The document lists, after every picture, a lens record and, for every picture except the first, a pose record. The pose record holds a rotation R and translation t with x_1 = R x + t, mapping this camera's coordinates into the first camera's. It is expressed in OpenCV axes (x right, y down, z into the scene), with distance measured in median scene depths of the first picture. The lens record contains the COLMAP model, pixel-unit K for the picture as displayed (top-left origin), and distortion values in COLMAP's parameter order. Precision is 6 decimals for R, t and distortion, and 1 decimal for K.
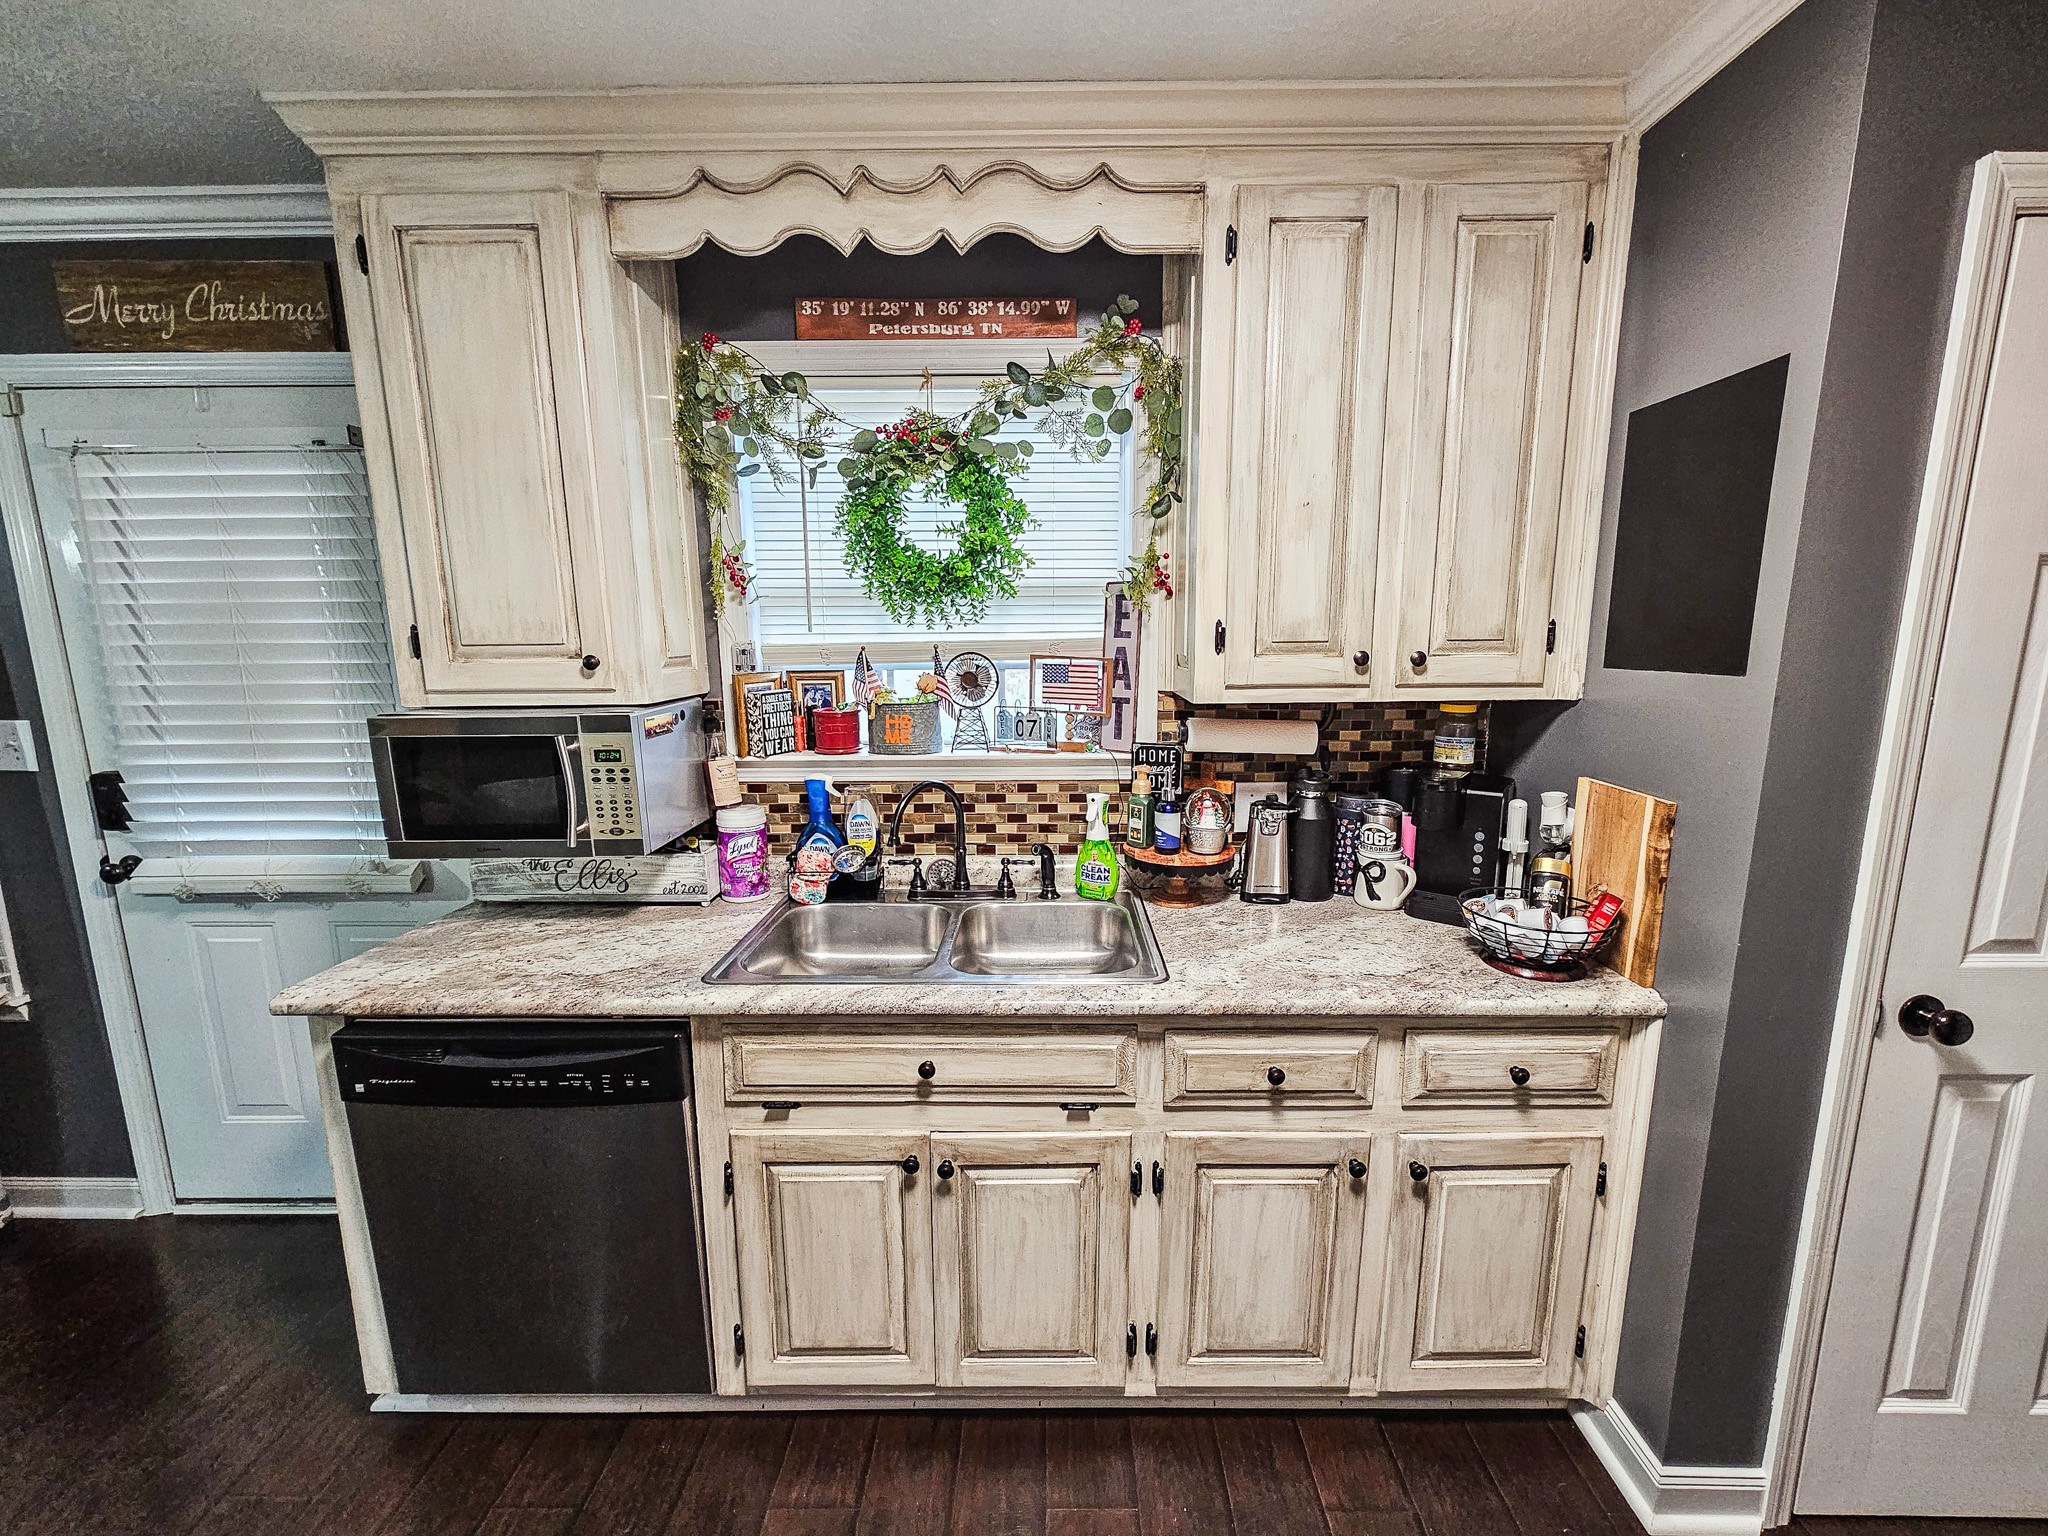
lens RADIAL K [[841.2, 0, 1036.3], [0, 841.2, 771.9], [0, 0, 1]] dist [-0.001952, -0.000579]
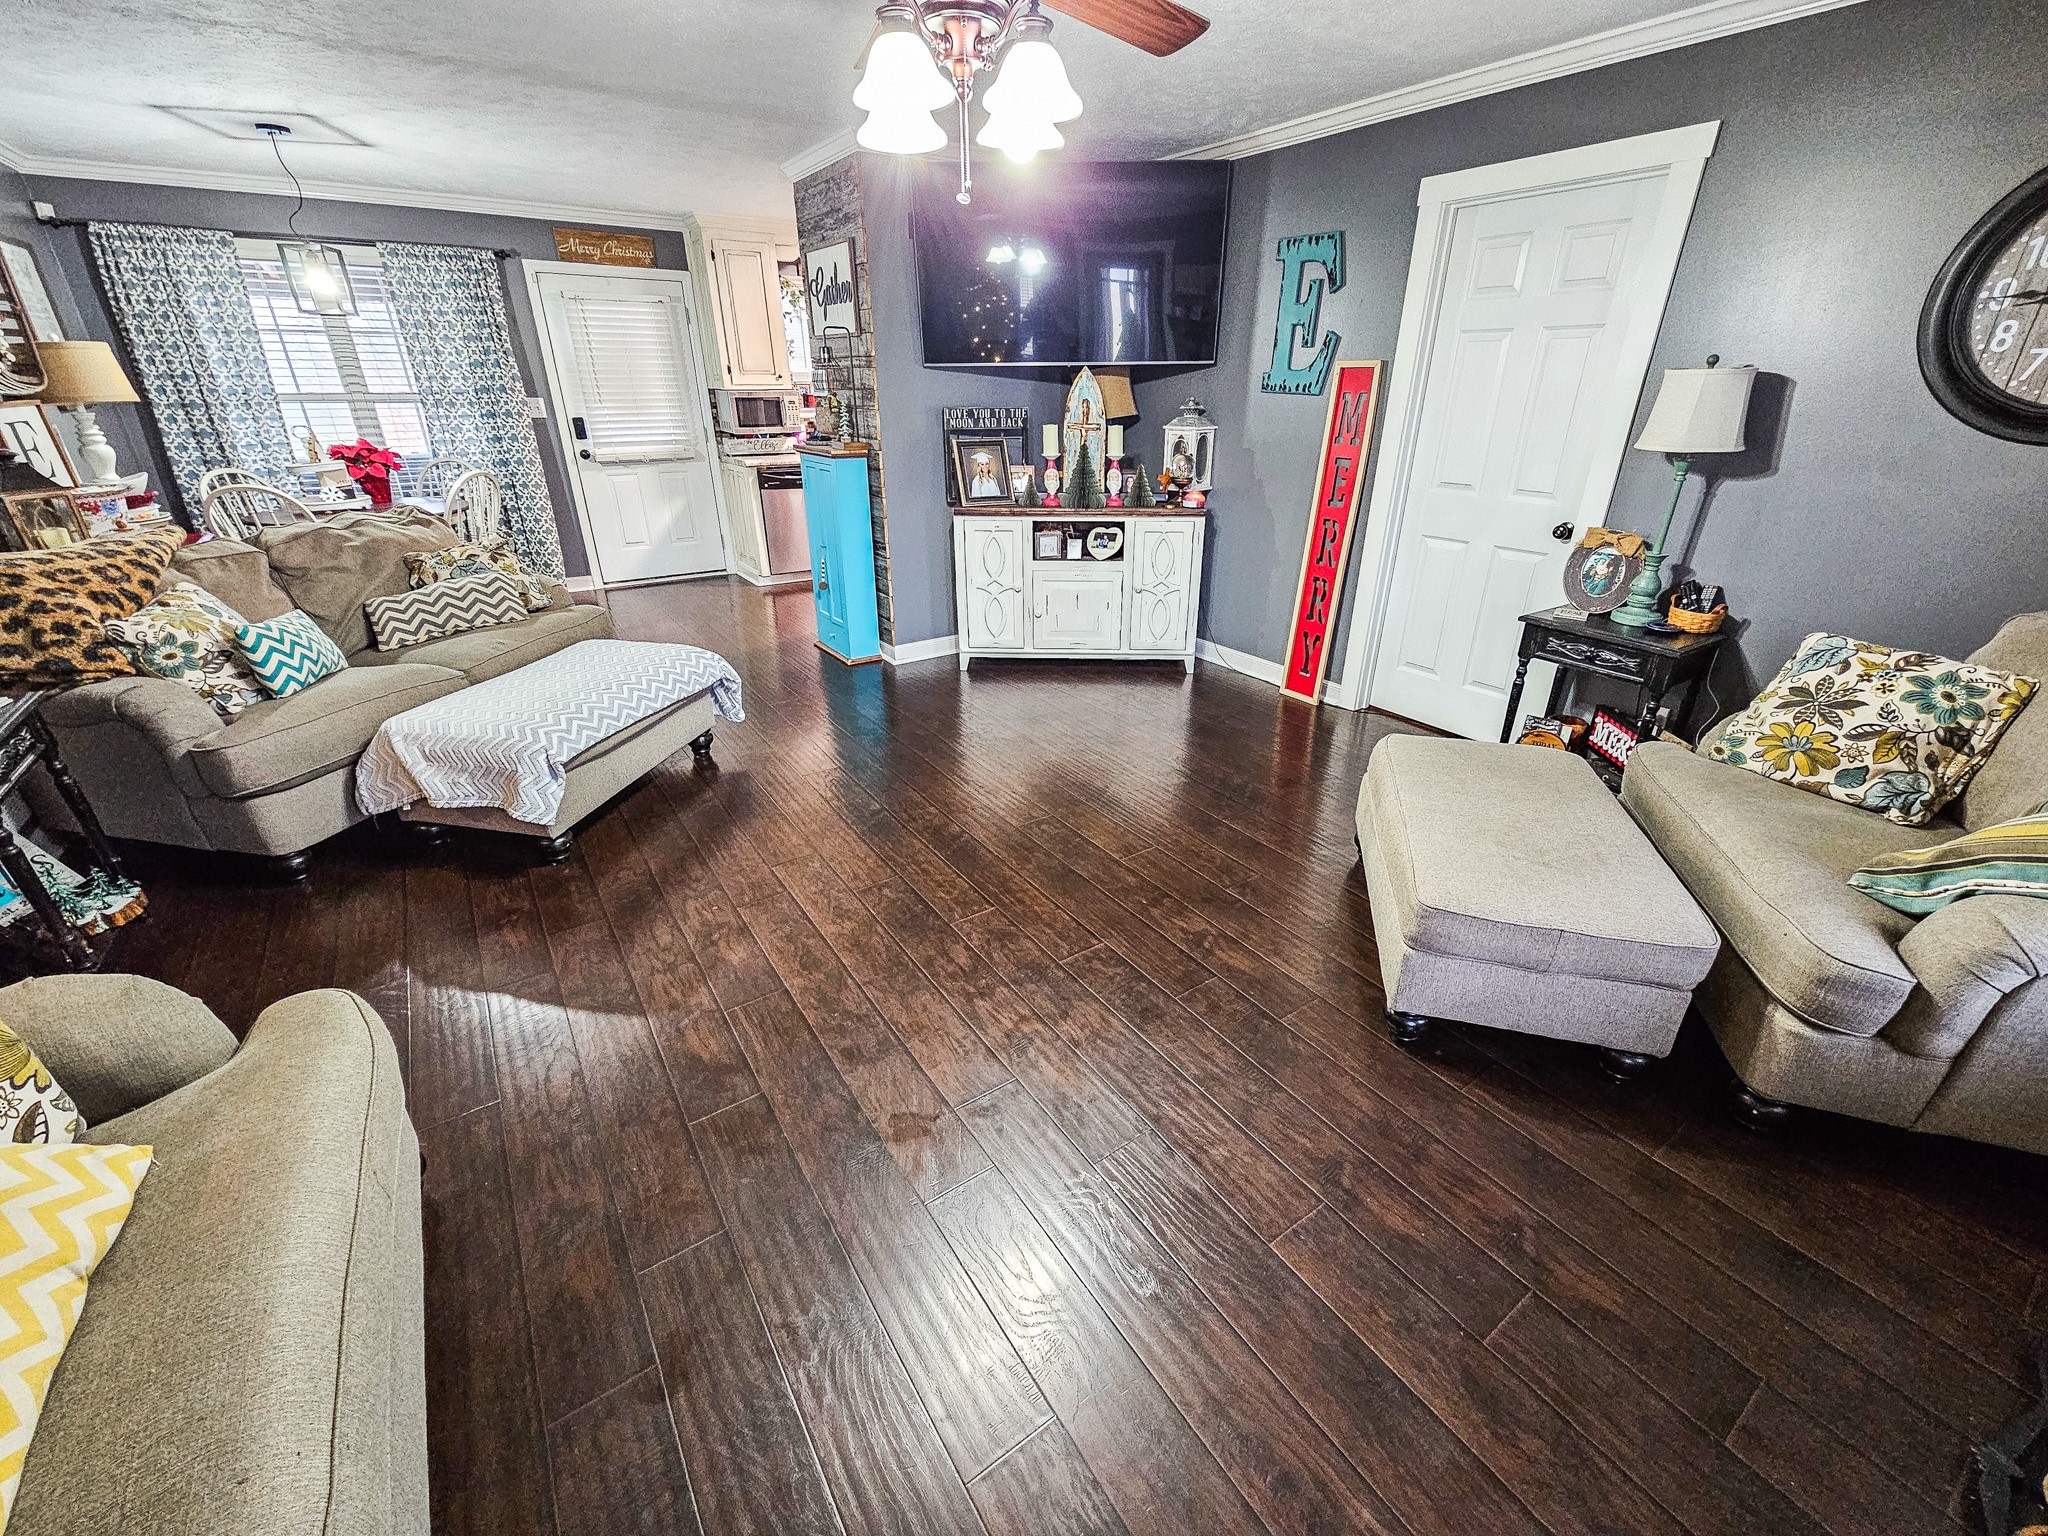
lens RADIAL K [[841.8, 0, 1041.9], [0, 841.8, 775.4], [0, 0, 1]] dist [-0.002743, -0.002051]
pose [[0.818547, -0.236480, 0.523506, -1.695349], [0.087571, 0.952051, 0.293140, 0.493884], [-0.567726, -0.194105, 0.800007, -2.620164]]
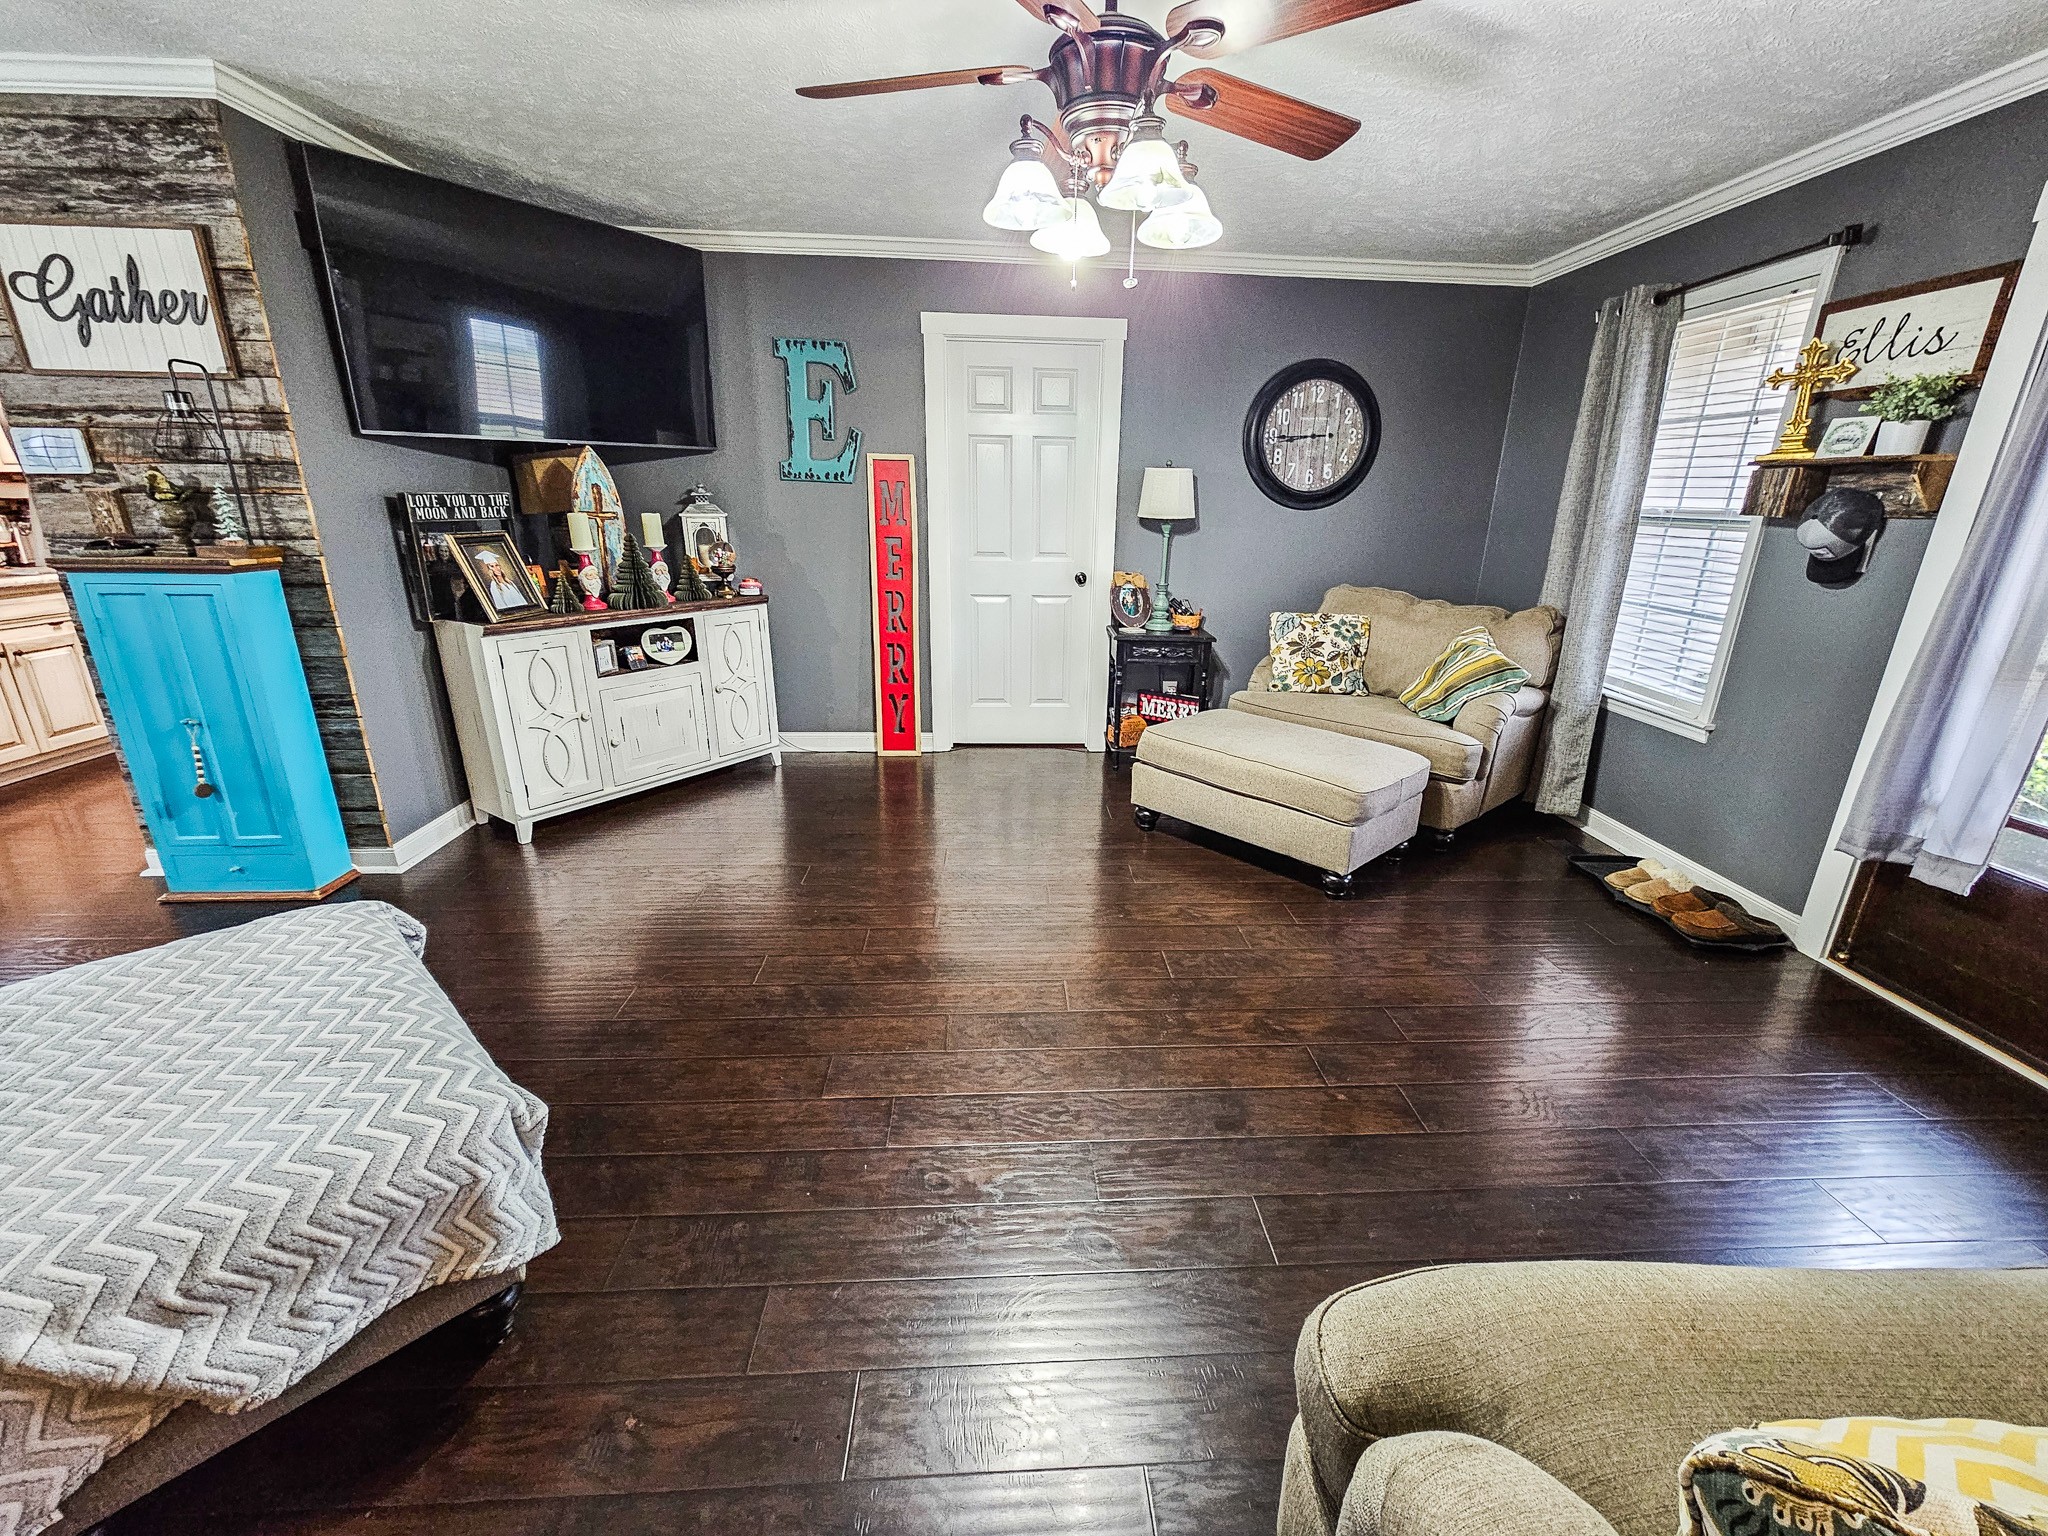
lens RADIAL K [[841.8, 0, 1041.9], [0, 841.8, 775.4], [0, 0, 1]] dist [-0.002743, -0.002051]
pose [[-0.070848, -0.309429, 0.948280, -2.221495], [0.147915, 0.936899, 0.316767, 0.371706], [-0.986459, 0.162707, -0.020608, -1.559476]]
